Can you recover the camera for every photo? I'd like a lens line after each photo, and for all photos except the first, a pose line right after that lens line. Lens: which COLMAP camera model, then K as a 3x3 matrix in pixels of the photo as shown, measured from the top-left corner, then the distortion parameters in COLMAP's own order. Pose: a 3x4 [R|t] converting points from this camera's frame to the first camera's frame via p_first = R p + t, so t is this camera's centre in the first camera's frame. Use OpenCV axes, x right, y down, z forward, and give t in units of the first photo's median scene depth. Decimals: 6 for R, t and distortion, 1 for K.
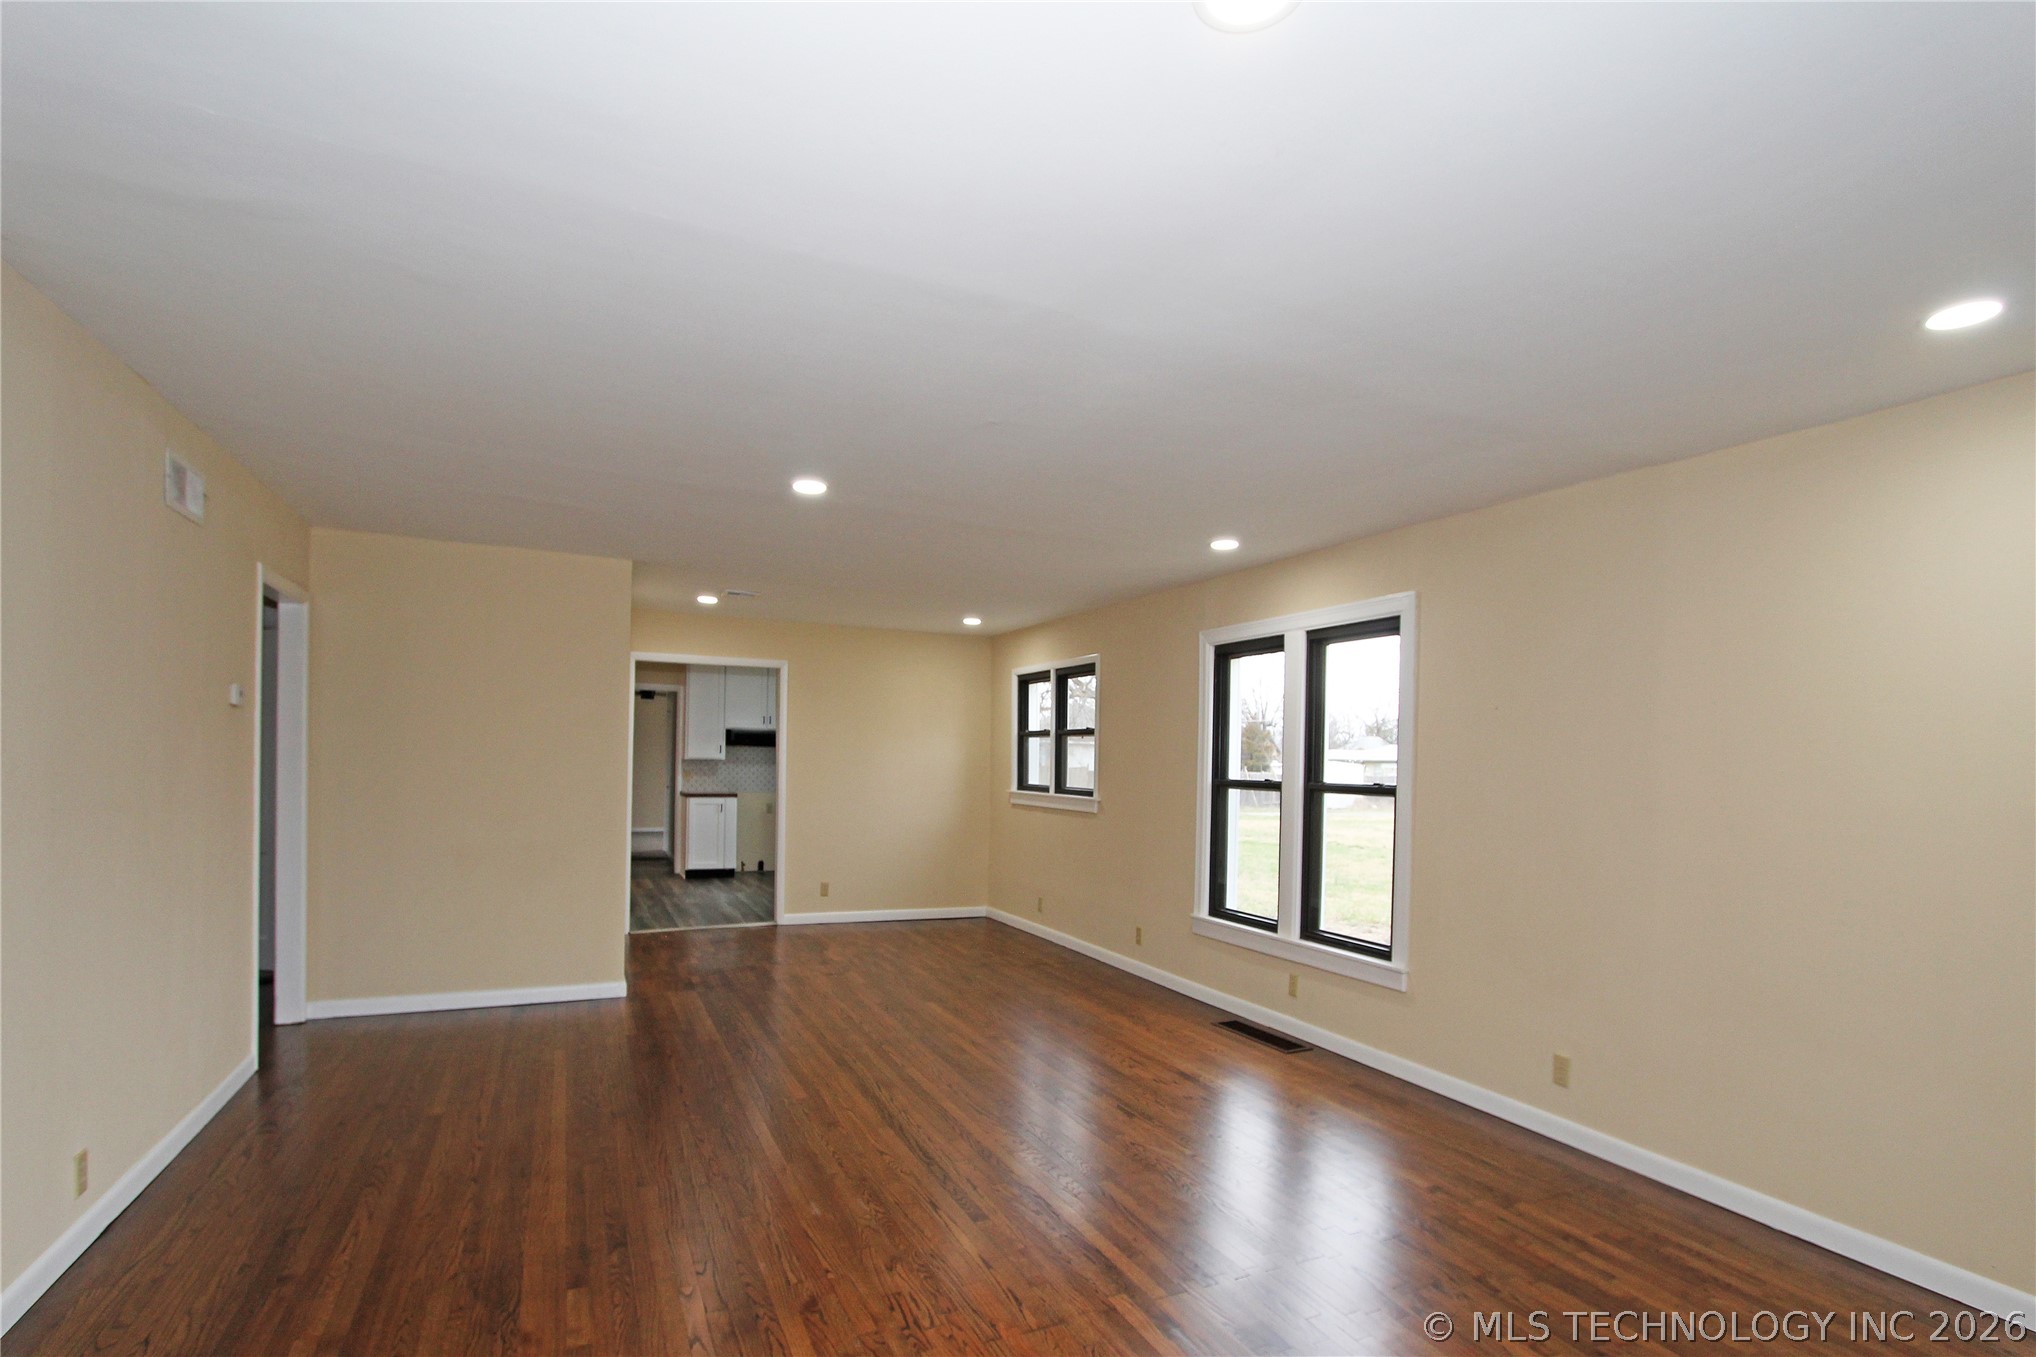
lens RADIAL K [[963.0, 0, 1028.1], [0, 963.0, 782.4], [0, 0, 1]] dist [-0.014151, 0.000261]
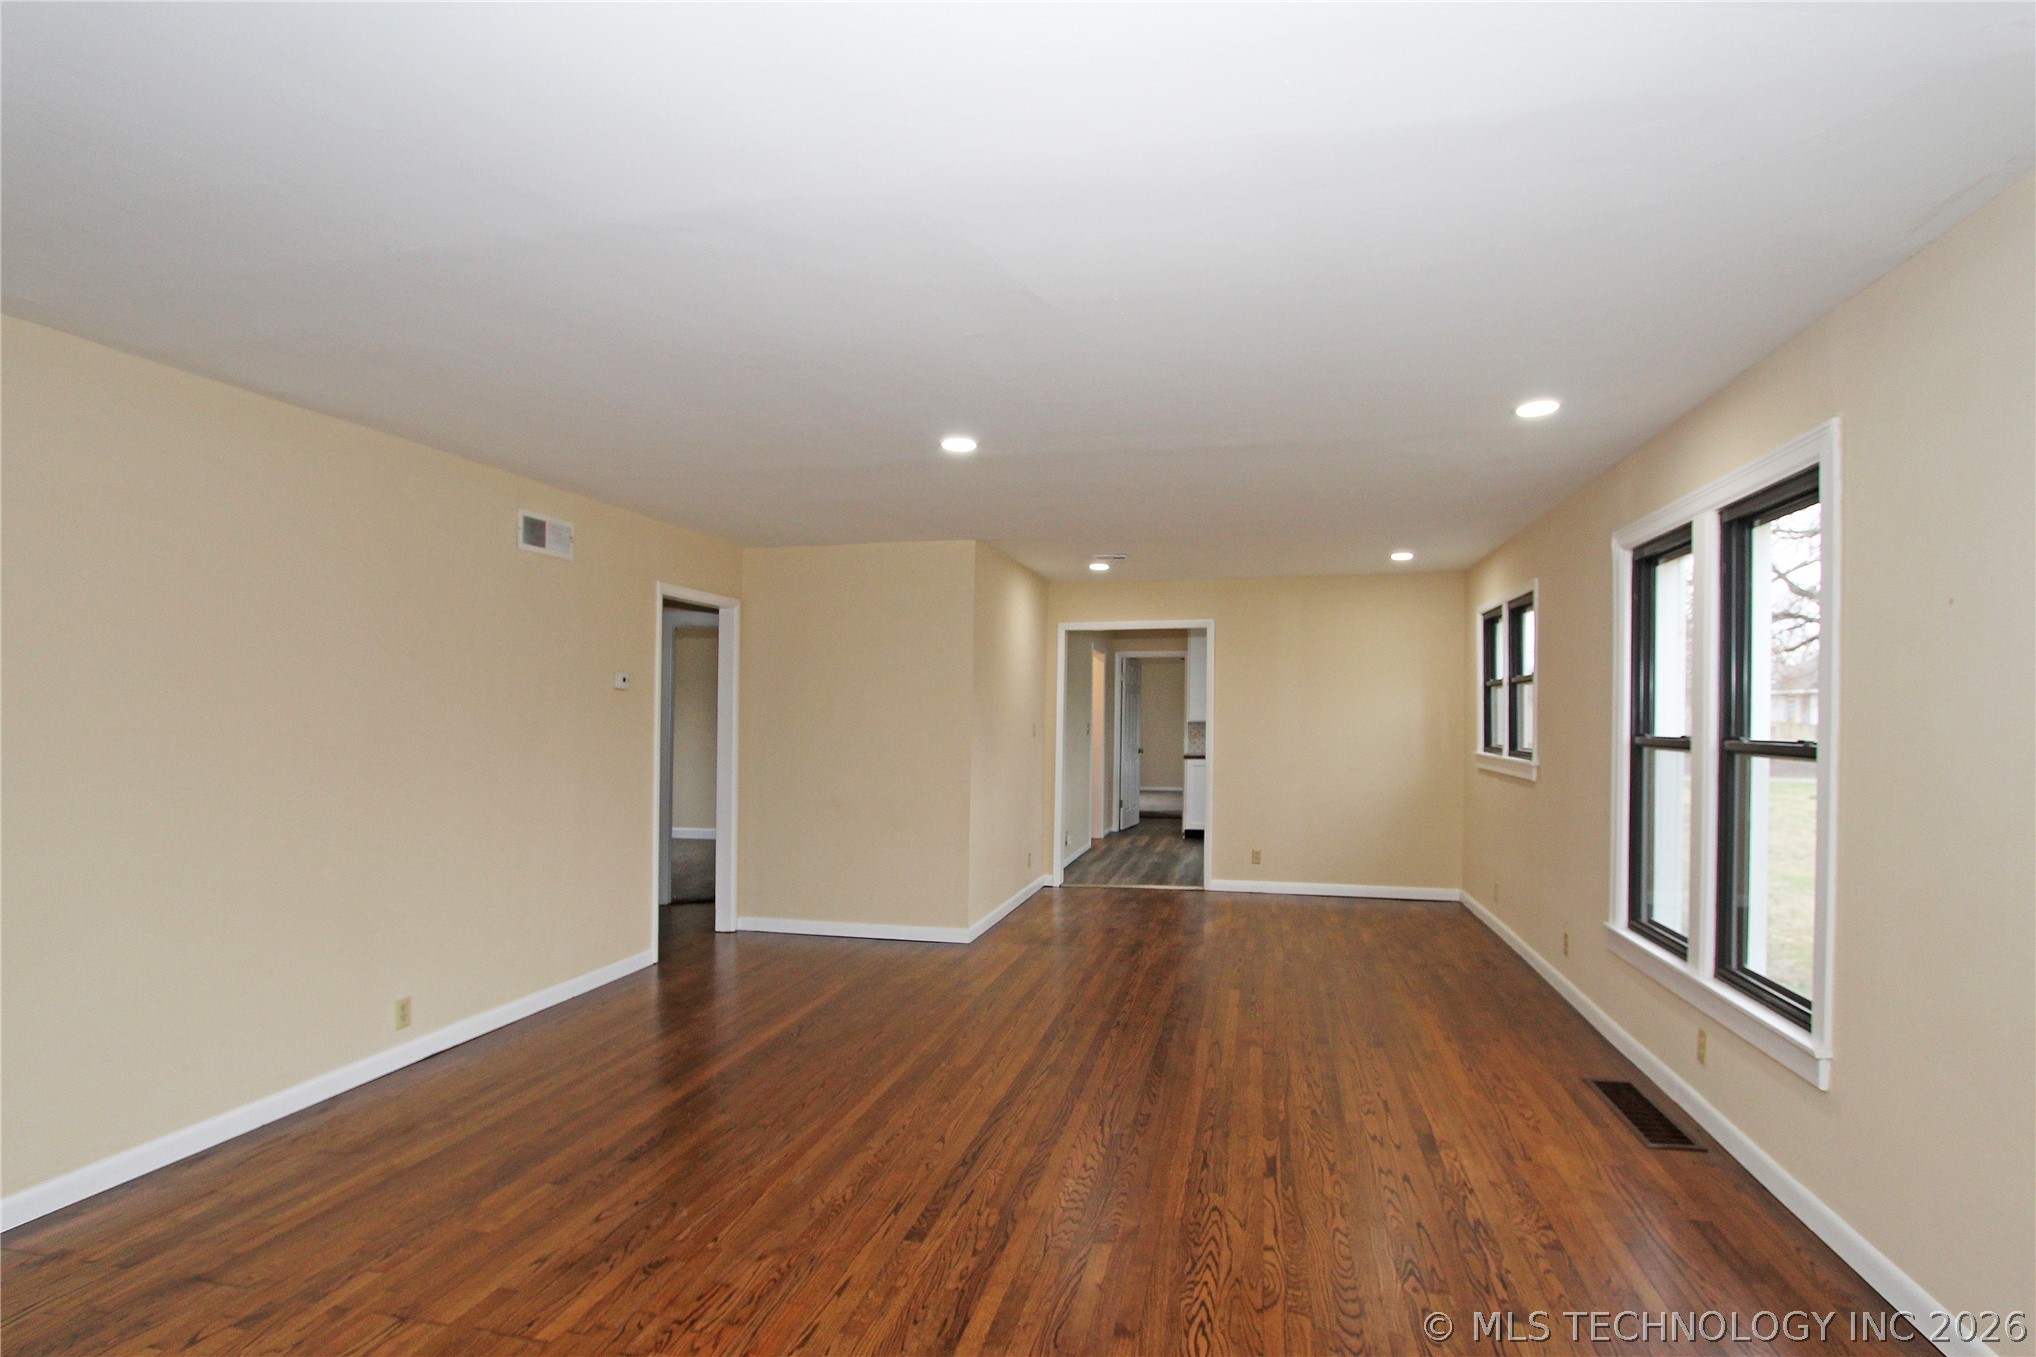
lens RADIAL K [[959.4, 0, 1102.6], [0, 959.4, 730.4], [0, 0, 1]] dist [-0.017182, 0.001395]
pose [[0.795231, -0.012937, -0.606168, 0.325996], [0.004159, 0.999865, -0.015883, 0.001610], [0.606292, 0.010109, 0.795178, 0.209816]]
